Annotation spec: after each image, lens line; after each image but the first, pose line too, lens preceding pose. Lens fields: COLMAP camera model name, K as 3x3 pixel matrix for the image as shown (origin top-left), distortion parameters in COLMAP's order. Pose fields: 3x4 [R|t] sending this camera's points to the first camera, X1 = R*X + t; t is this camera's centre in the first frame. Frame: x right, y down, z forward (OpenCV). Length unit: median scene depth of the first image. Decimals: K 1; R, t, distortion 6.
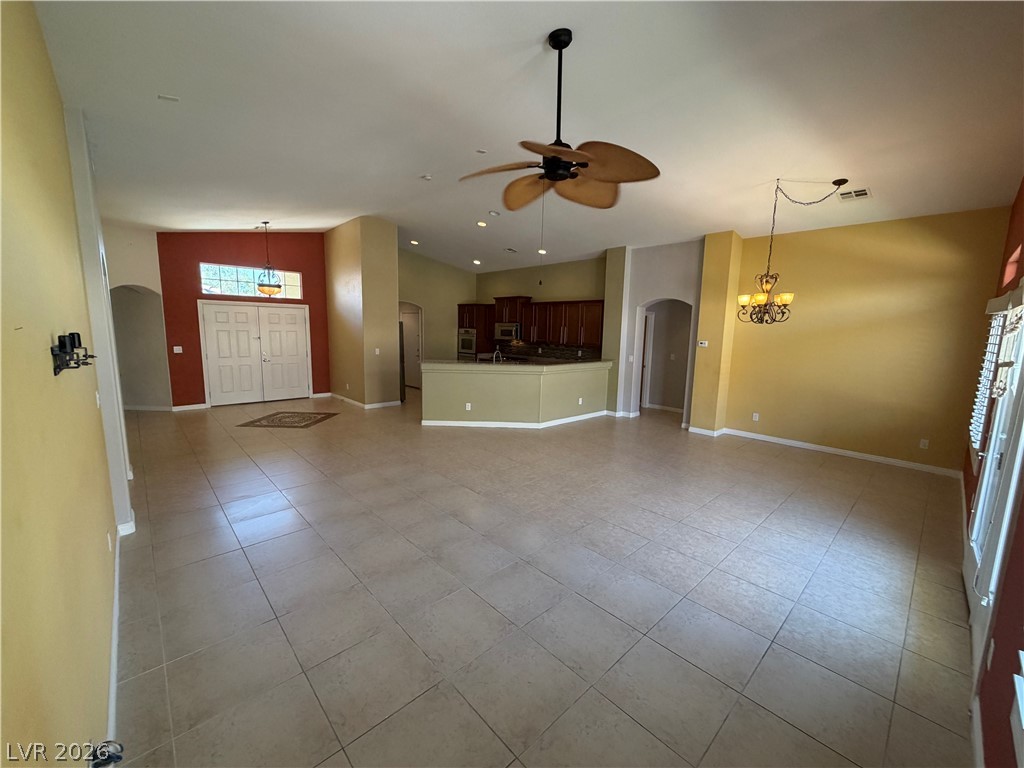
lens RADIAL K [[410.5, 0, 506.3], [0, 410.5, 386.9], [0, 0, 1]] dist [-0.008436, 0.000916]
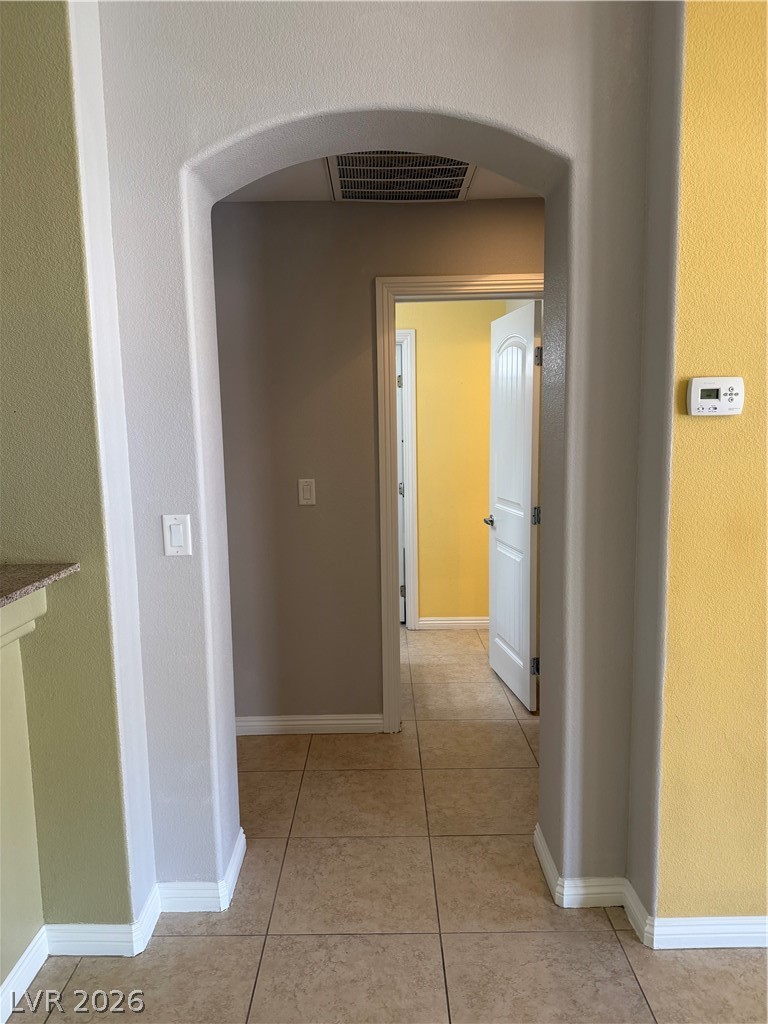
lens RADIAL K [[726.9, 0, 383.9], [0, 726.9, 519.0], [0, 0, 1]] dist [0.027337, -0.011802]
pose [[0.670078, -0.131893, 0.730479, 0.124691], [0.141416, 0.988747, 0.048803, -0.058638], [-0.728695, 0.070600, 0.681189, 0.586331]]
